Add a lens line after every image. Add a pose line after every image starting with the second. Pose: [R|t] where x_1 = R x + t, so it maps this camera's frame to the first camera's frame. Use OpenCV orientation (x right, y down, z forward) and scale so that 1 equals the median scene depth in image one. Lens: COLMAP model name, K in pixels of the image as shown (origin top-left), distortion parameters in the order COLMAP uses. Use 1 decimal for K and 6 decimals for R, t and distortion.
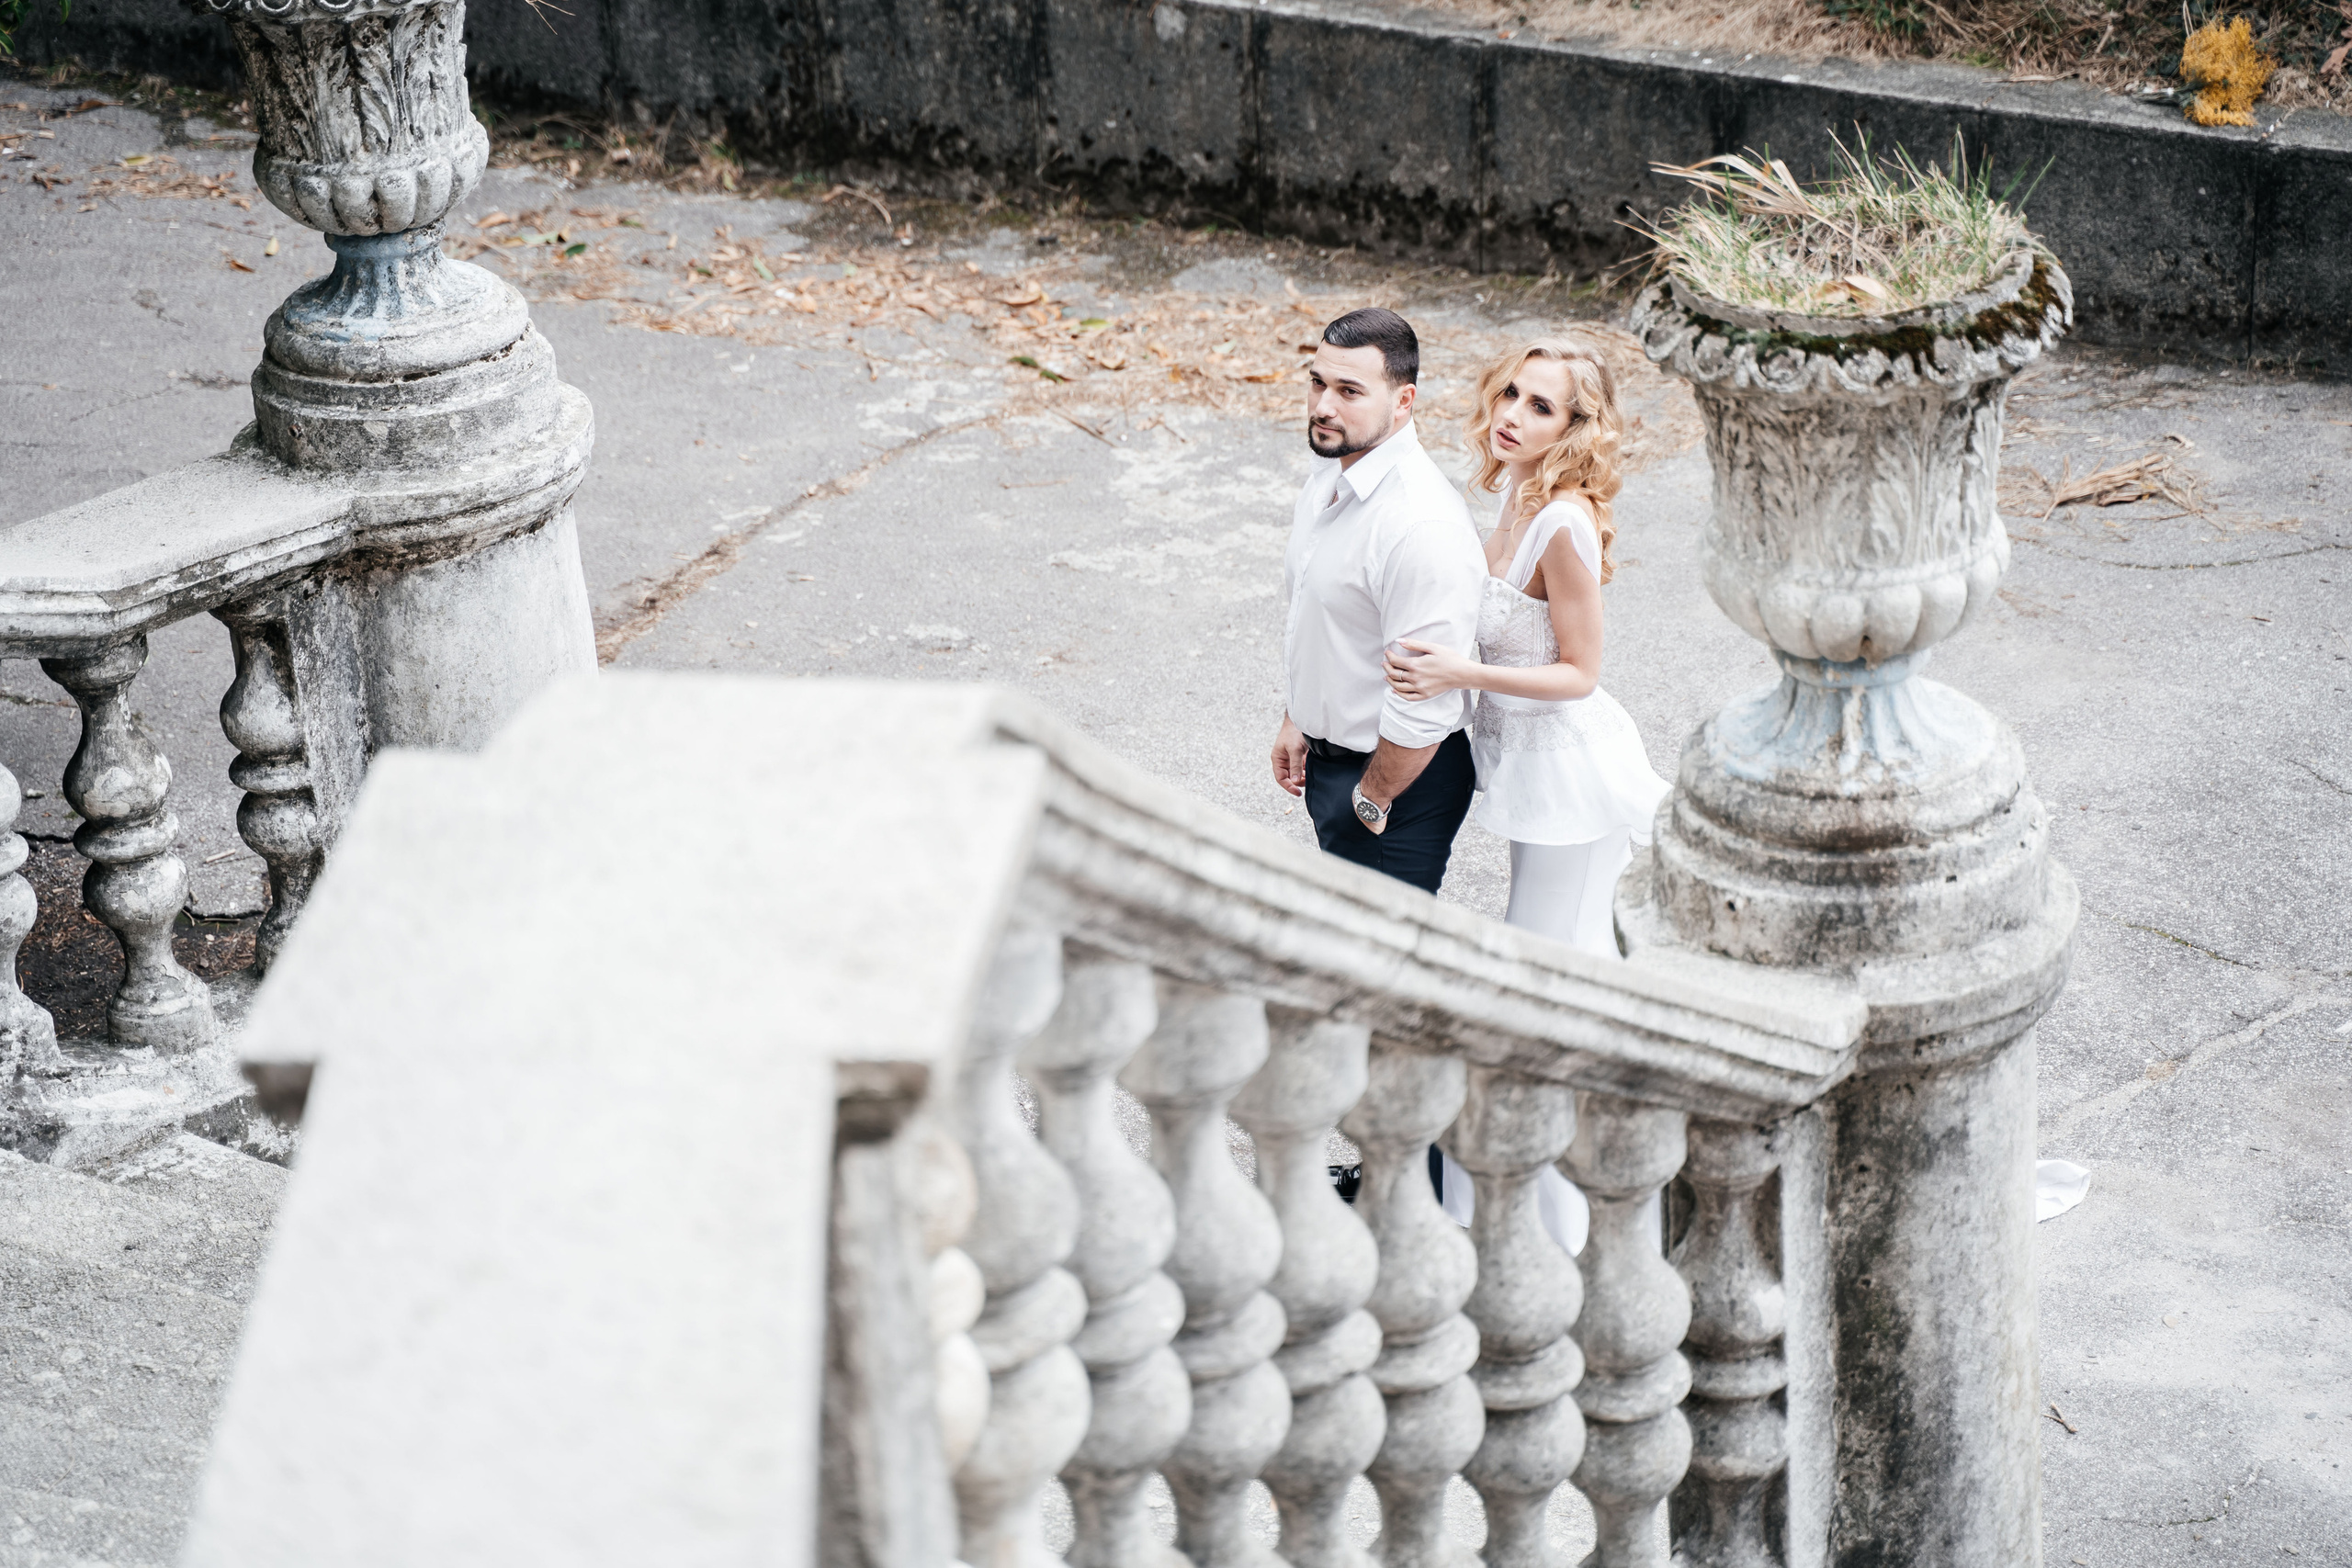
lens RADIAL K [[4924.3, 0, 1176.0], [0, 4924.3, 784.0], [0, 0, 1]] dist [0.281721, 0.415036]
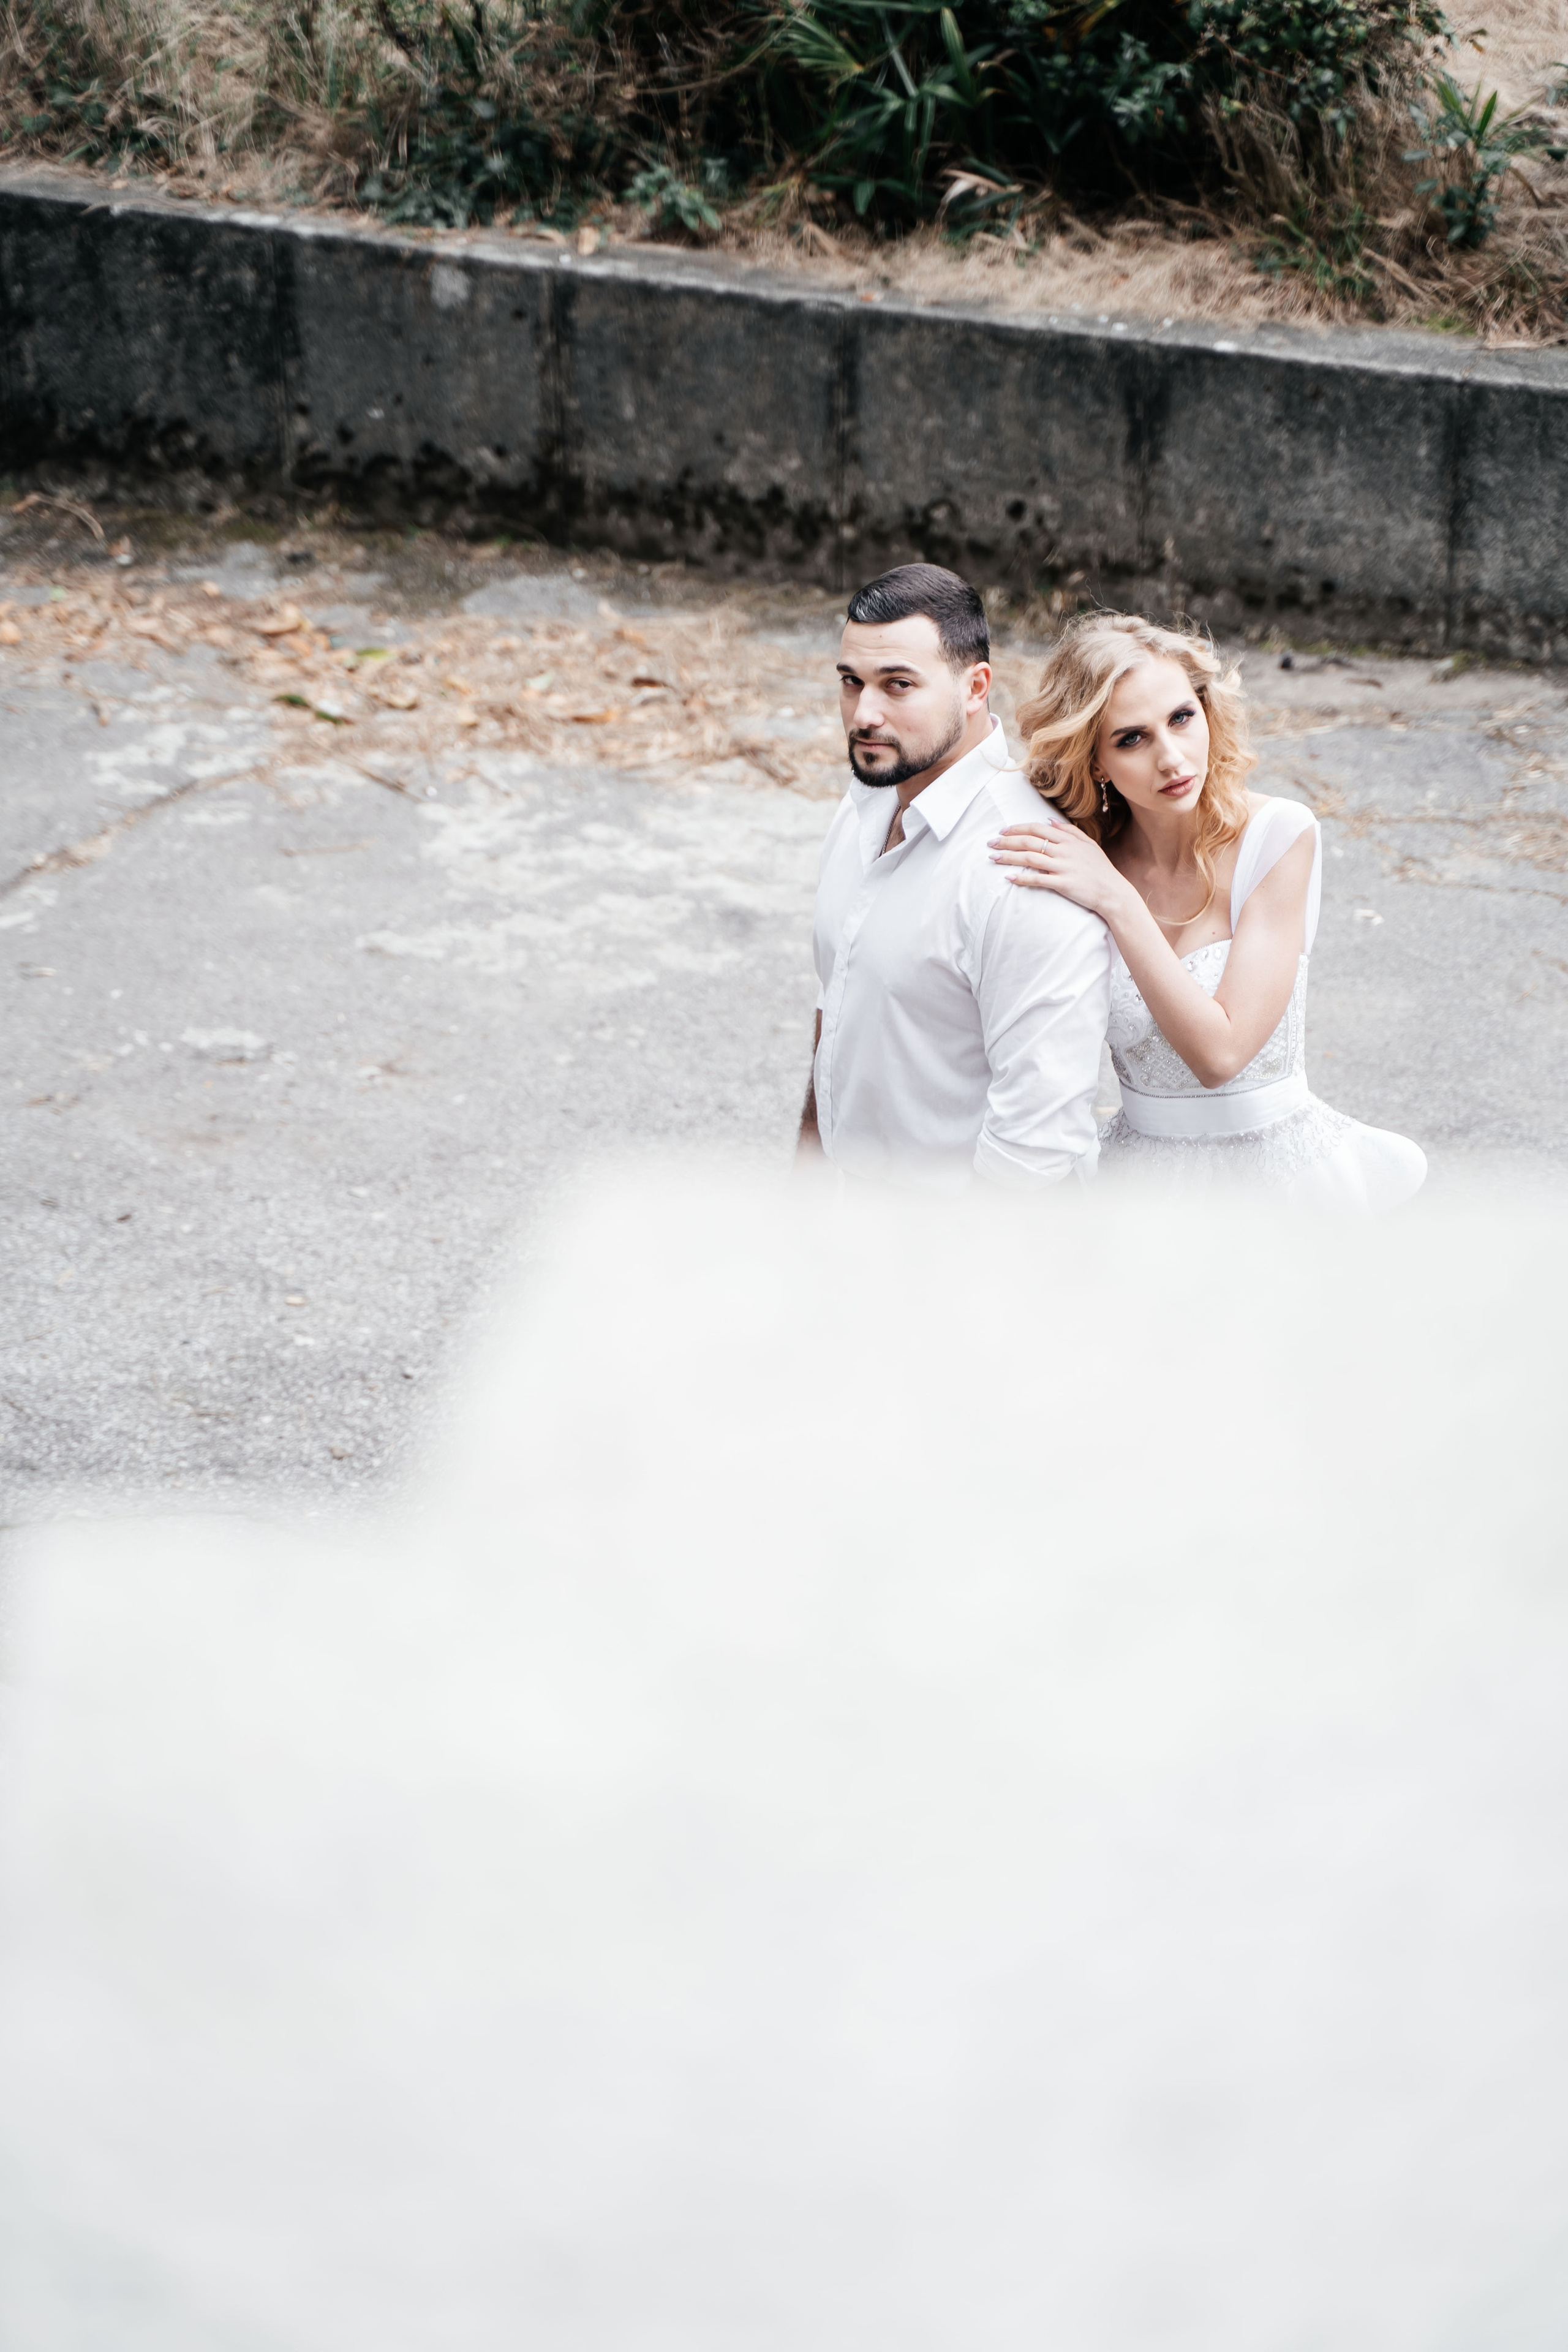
lens RADIAL K [[5007.9, 0, 784.0], [0, 5007.9, 1176.0], [0, 0, 1]] dist [0.281518, 0.313934]
pose [[0.994547, -0.020871, 0.102182, -0.035479], [0.021160, 0.999775, -0.001742, -0.005033], [-0.102123, 0.003894, 0.994764, 0.172907]]
